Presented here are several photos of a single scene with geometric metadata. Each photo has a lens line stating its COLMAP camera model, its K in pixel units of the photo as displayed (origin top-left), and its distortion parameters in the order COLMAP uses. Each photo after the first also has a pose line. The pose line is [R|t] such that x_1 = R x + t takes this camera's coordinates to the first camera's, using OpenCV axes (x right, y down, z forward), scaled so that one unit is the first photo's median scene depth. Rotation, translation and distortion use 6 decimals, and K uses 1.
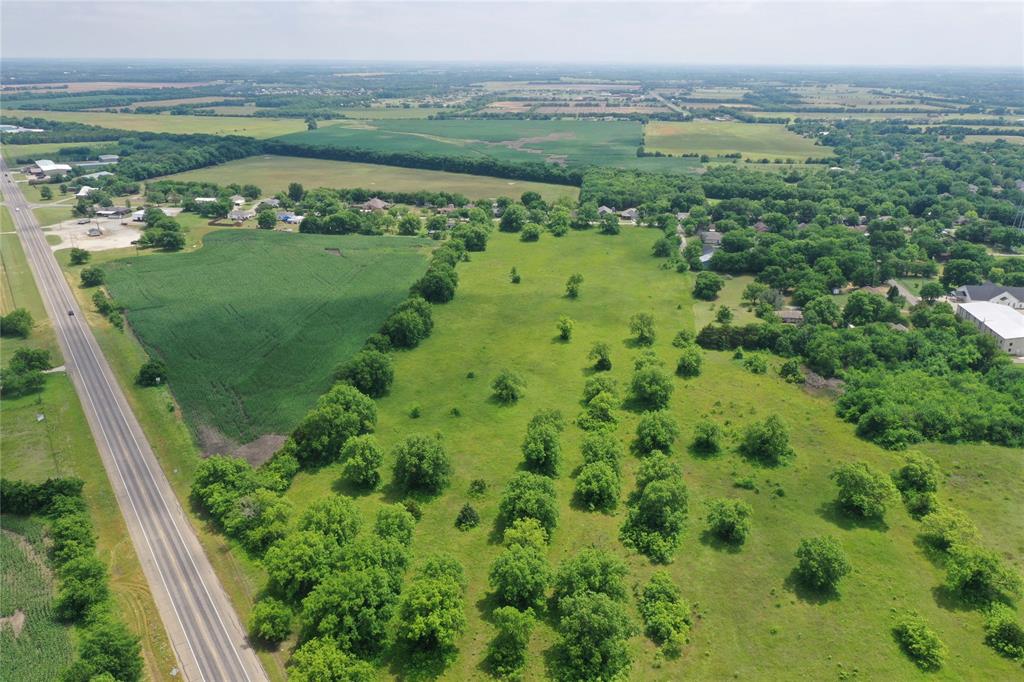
lens RADIAL K [[809.1, 0, 512.0], [0, 809.1, 341.0], [0, 0, 1]] dist [0.000545, 0.004839]
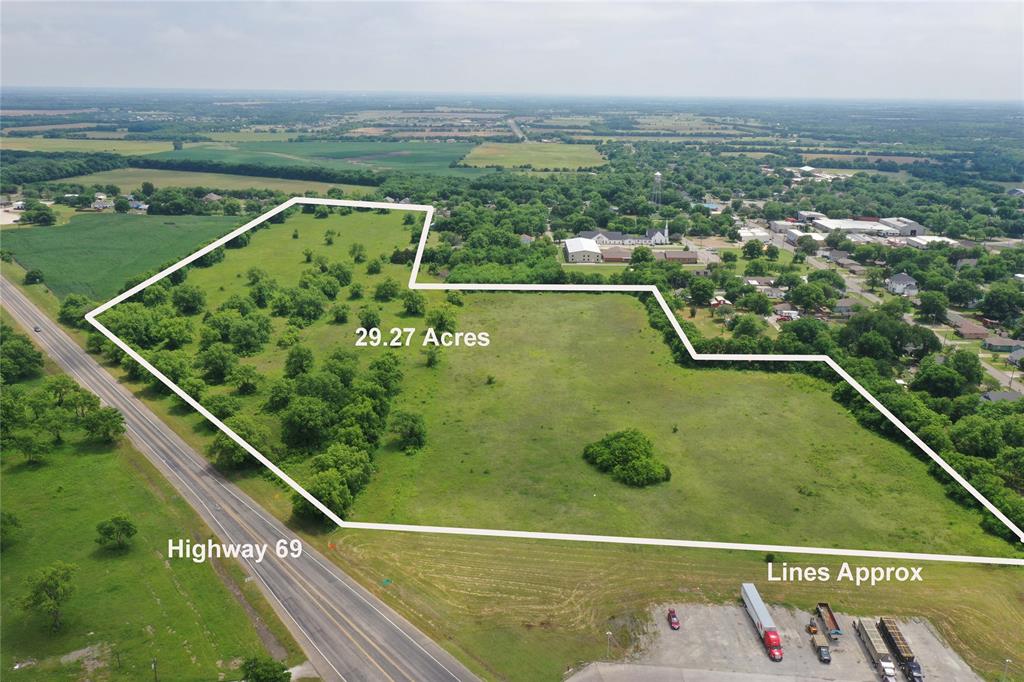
lens RADIAL K [[809.1, 0, 512.0], [0, 809.1, 341.0], [0, 0, 1]] dist [0.000545, 0.004839]
pose [[0.991966, -0.032262, 0.122321, 0.096226], [0.036427, 0.998825, -0.031969, 0.080699], [-0.121146, 0.036168, 0.991976, -0.228843]]
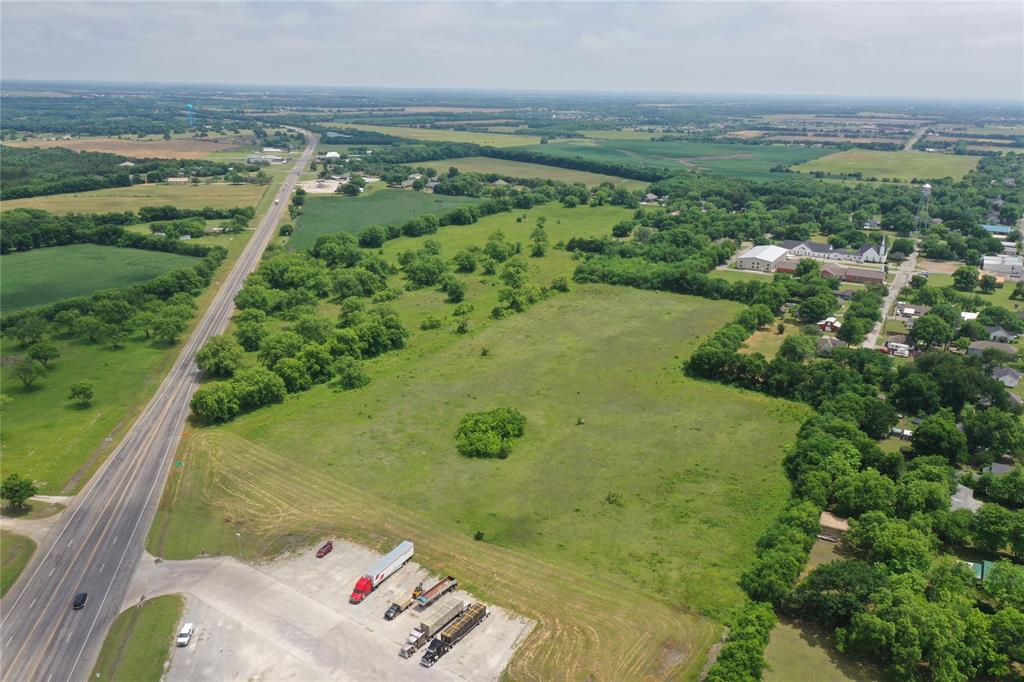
lens RADIAL K [[808.1, 0, 512.0], [0, 808.1, 341.0], [0, 0, 1]] dist [-0.002185, 0.011152]
pose [[0.925431, 0.123327, -0.358284, 0.274294], [-0.136124, 0.990635, -0.010609, 0.083216], [0.353620, 0.058589, 0.933552, -0.224655]]
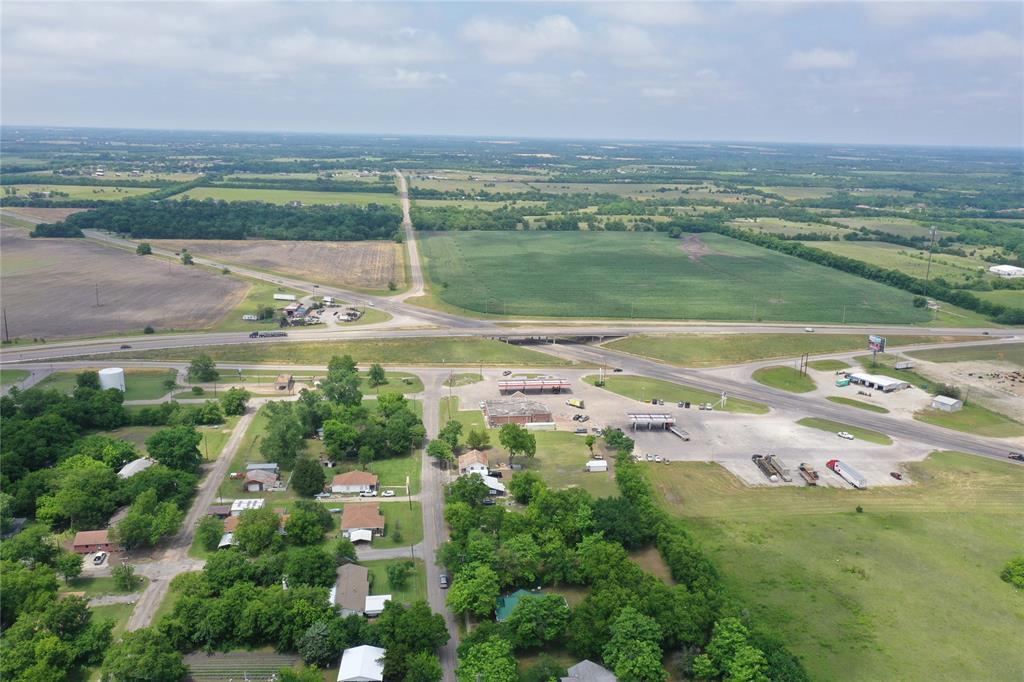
lens RADIAL K [[783.9, 0, 510.4], [0, 783.9, 433.5], [0, 0, 1]] dist [-0.000664, 0.004596]
pose [[-0.967072, 0.065602, -0.245902, 0.378915], [-0.108975, 0.766412, 0.633038, -0.048328], [0.229991, 0.638991, -0.734027, 0.144246]]
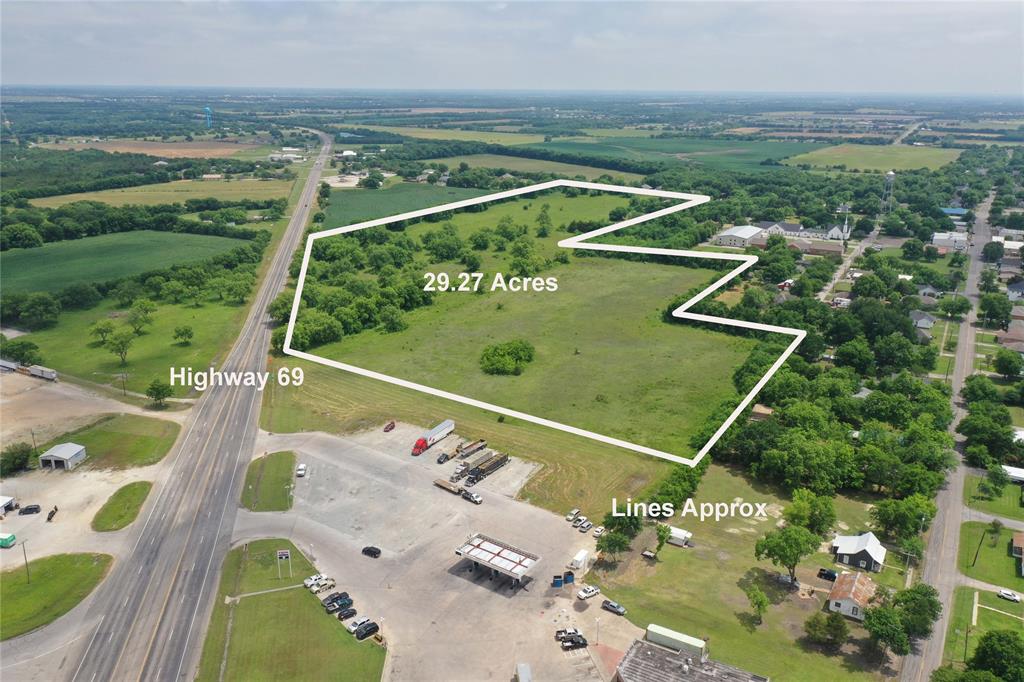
lens RADIAL K [[808.1, 0, 512.0], [0, 808.1, 341.0], [0, 0, 1]] dist [-0.002185, 0.011152]
pose [[0.923989, 0.115589, -0.364533, 0.304035], [-0.128033, 0.991719, -0.010067, 0.108934], [0.360351, 0.055974, 0.931136, -0.300359]]
